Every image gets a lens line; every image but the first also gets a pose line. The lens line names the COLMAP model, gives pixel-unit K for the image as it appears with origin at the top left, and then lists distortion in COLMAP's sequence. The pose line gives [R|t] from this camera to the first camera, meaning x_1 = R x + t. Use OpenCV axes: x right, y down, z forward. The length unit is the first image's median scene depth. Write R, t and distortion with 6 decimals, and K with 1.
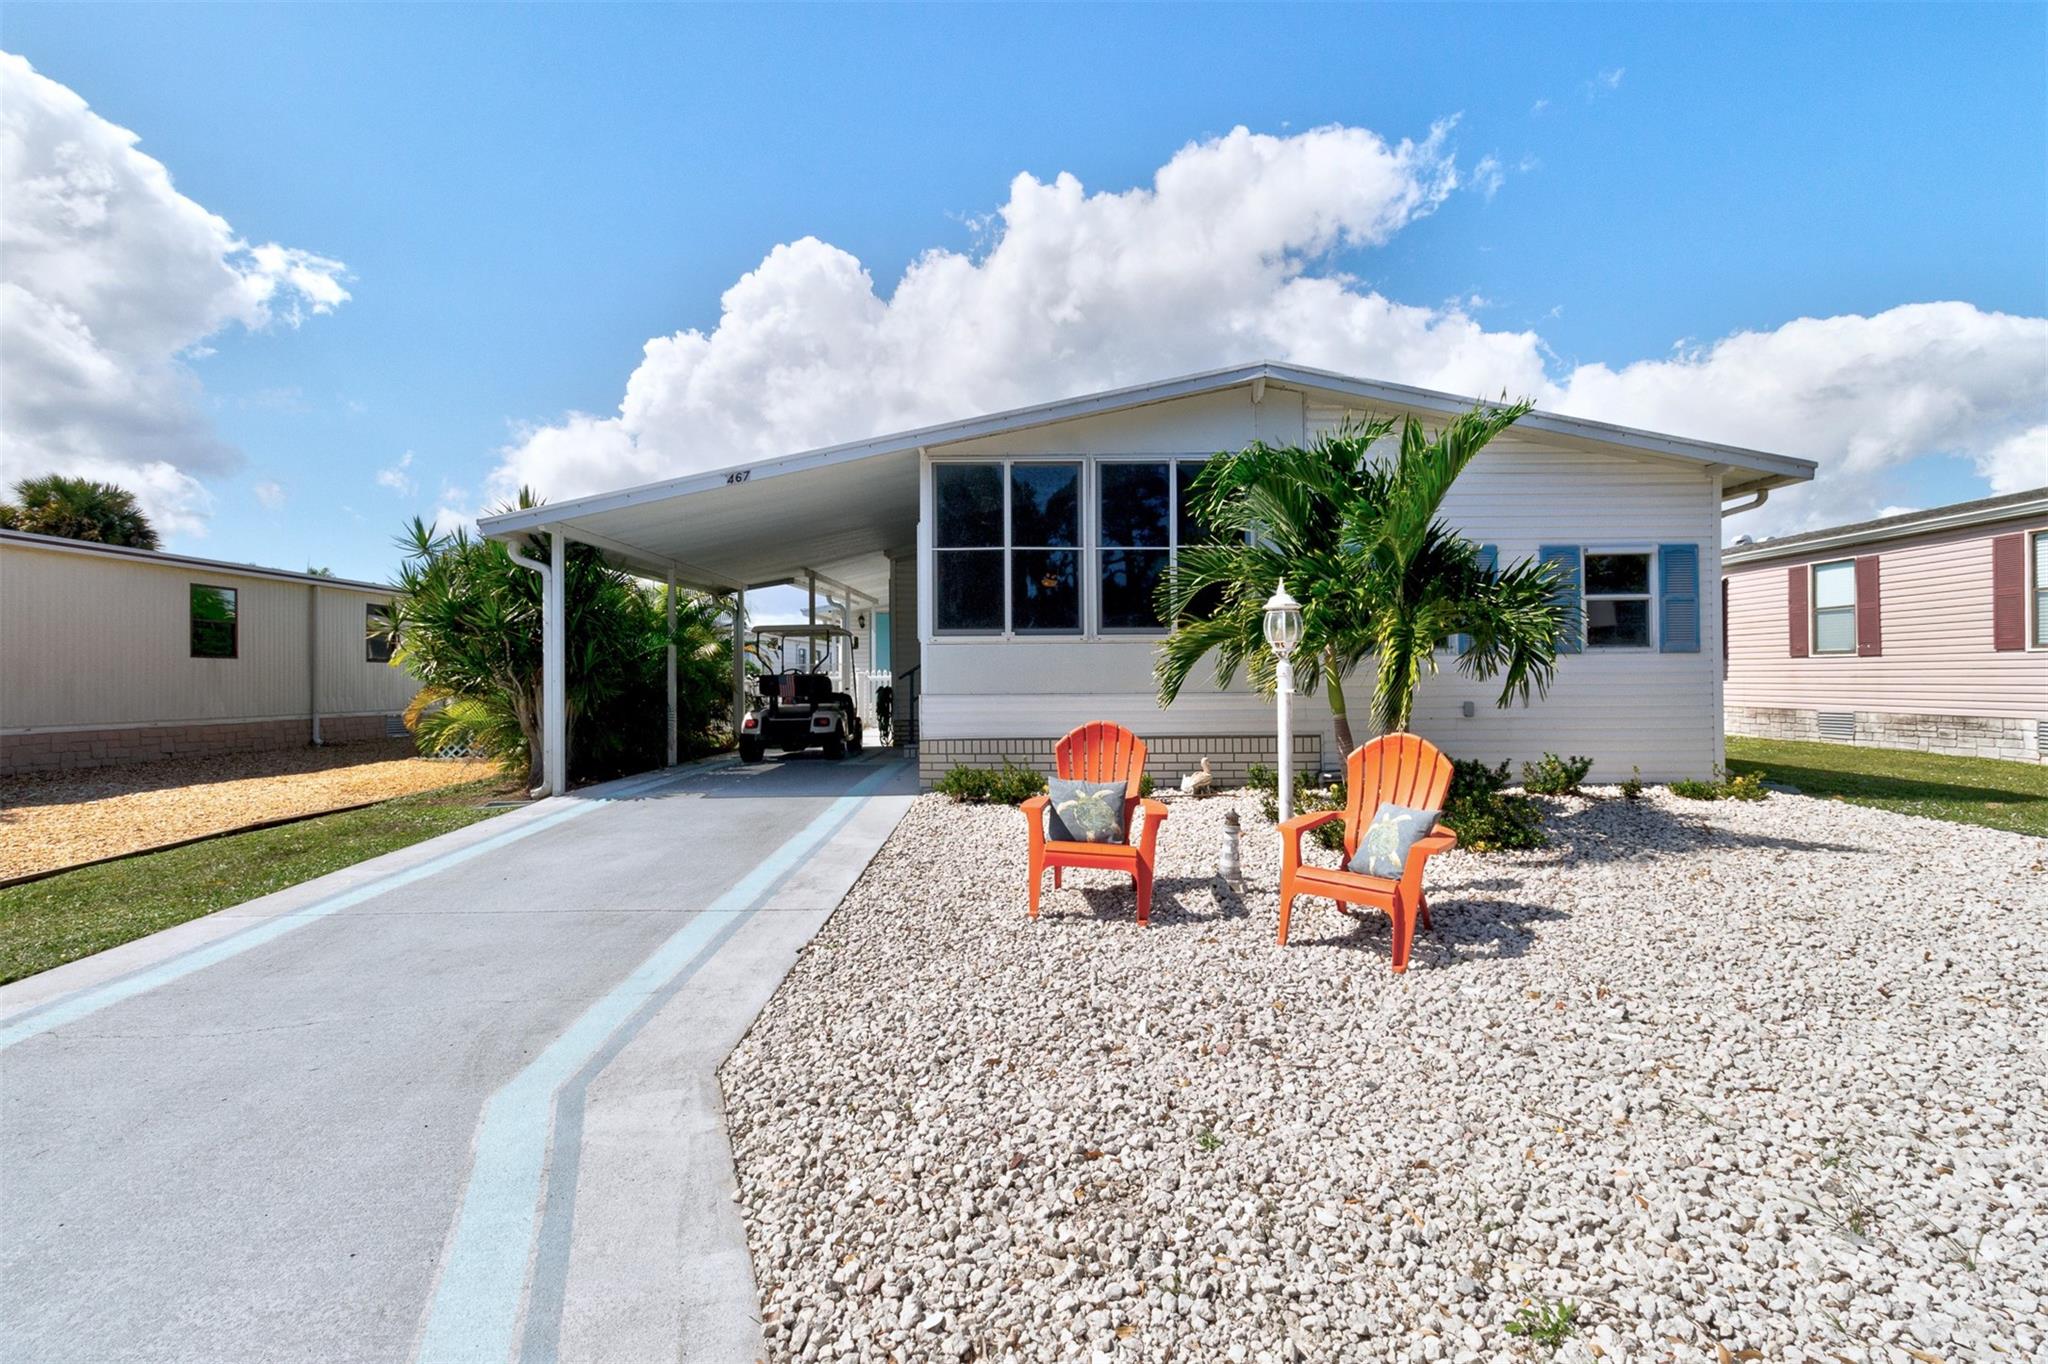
lens RADIAL K [[948.4, 0, 1037.9], [0, 948.4, 666.8], [0, 0, 1]] dist [0.003872, 0.000242]
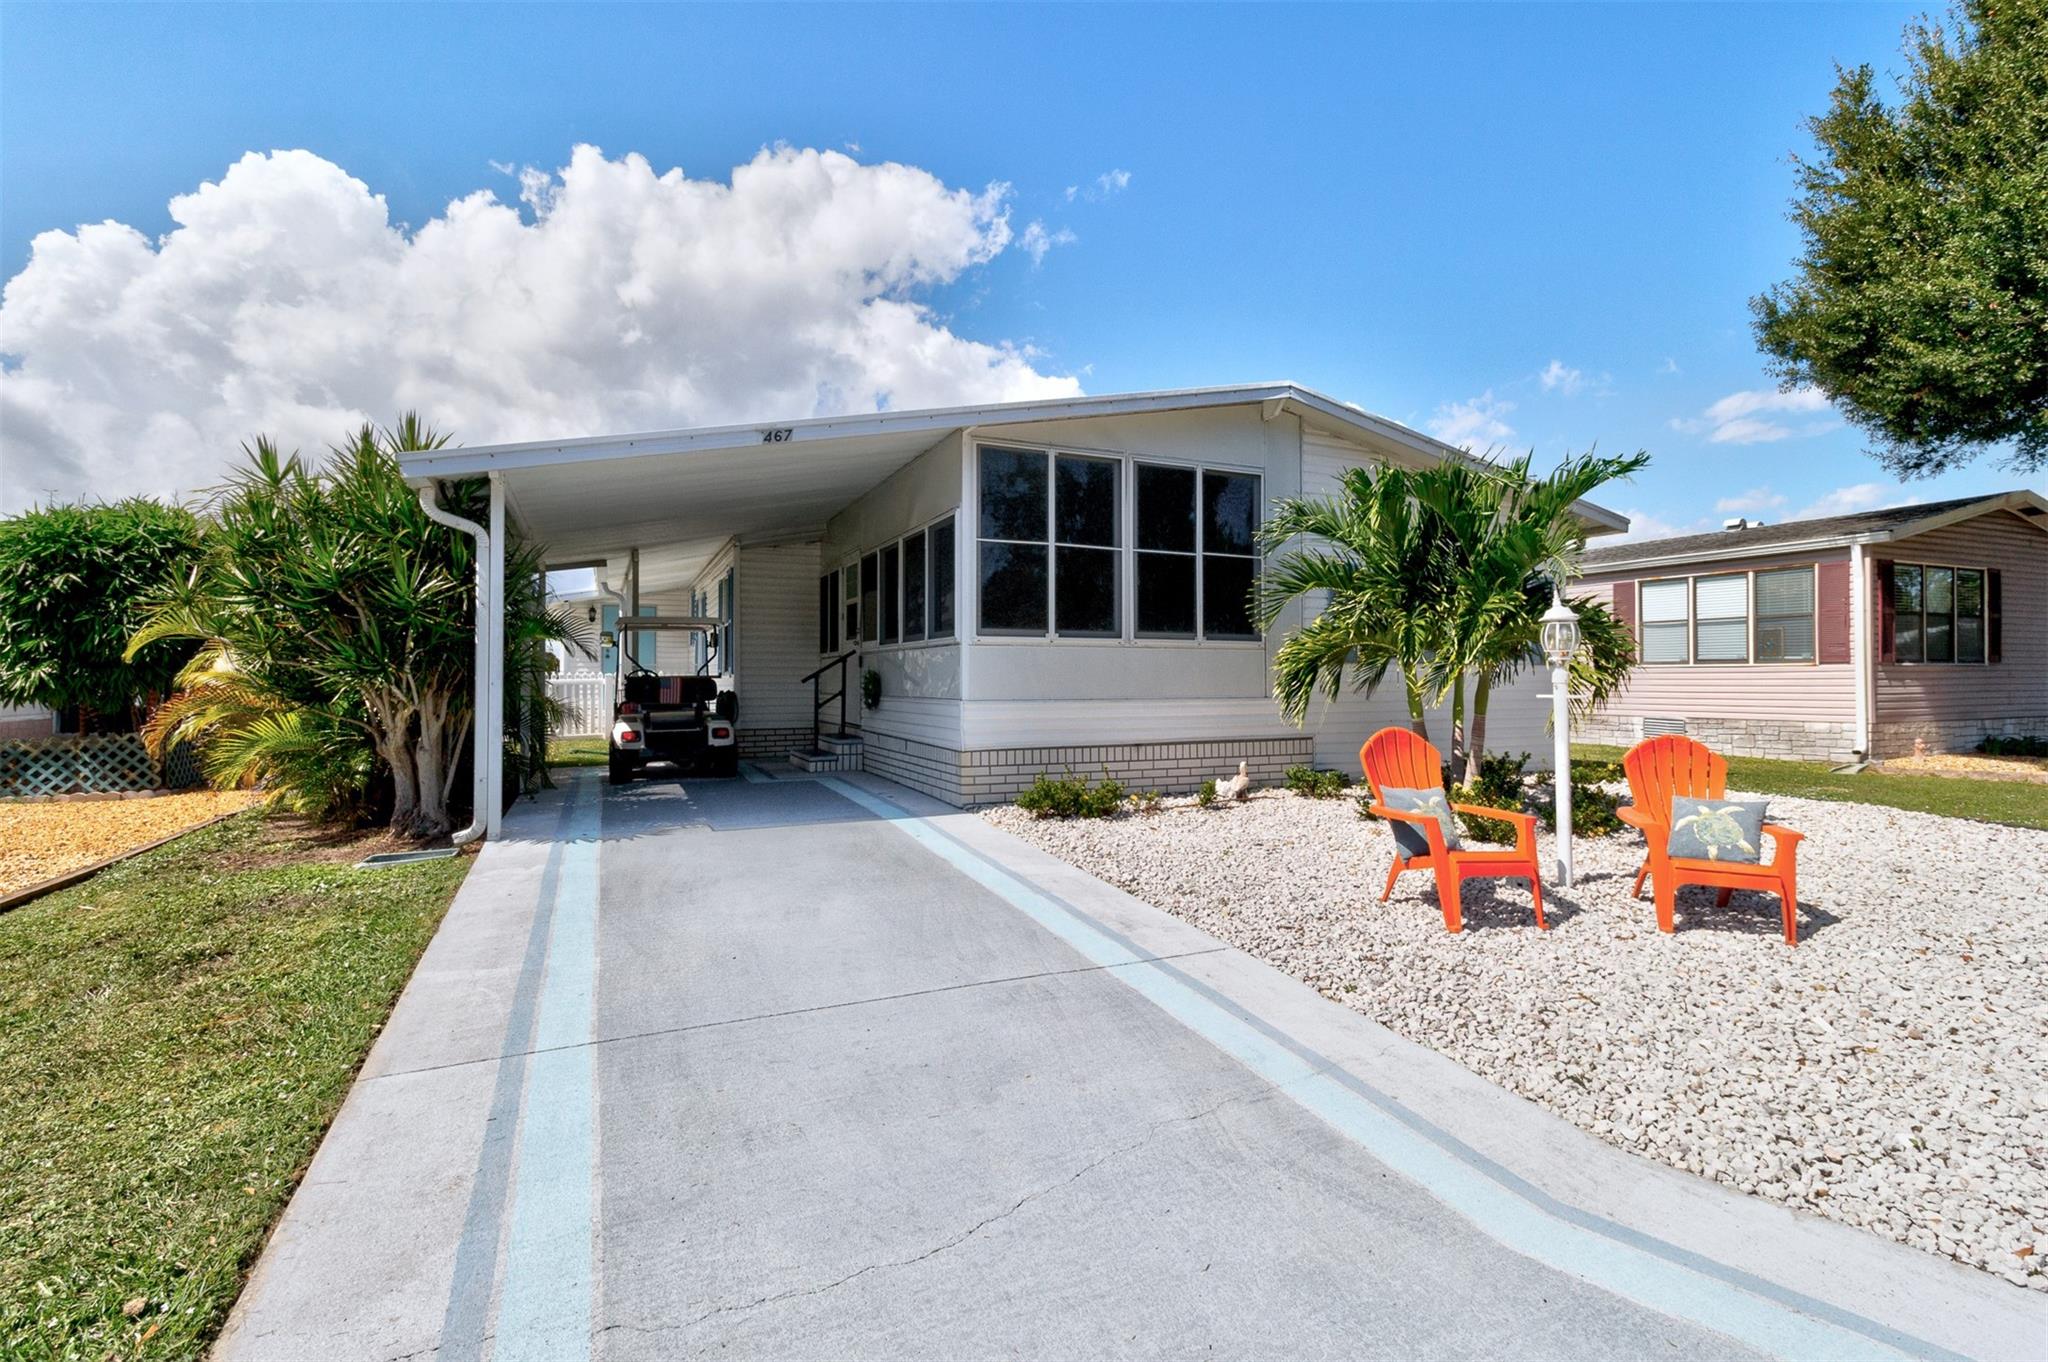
lens RADIAL K [[938.0, 0, 1023.2], [0, 938.0, 653.6], [0, 0, 1]] dist [-0.001554, 0.000185]
pose [[0.910195, 0.018411, 0.413770, -0.438028], [-0.010325, 0.999710, -0.021769, 0.003912], [-0.414051, 0.015541, 0.910121, 0.170885]]
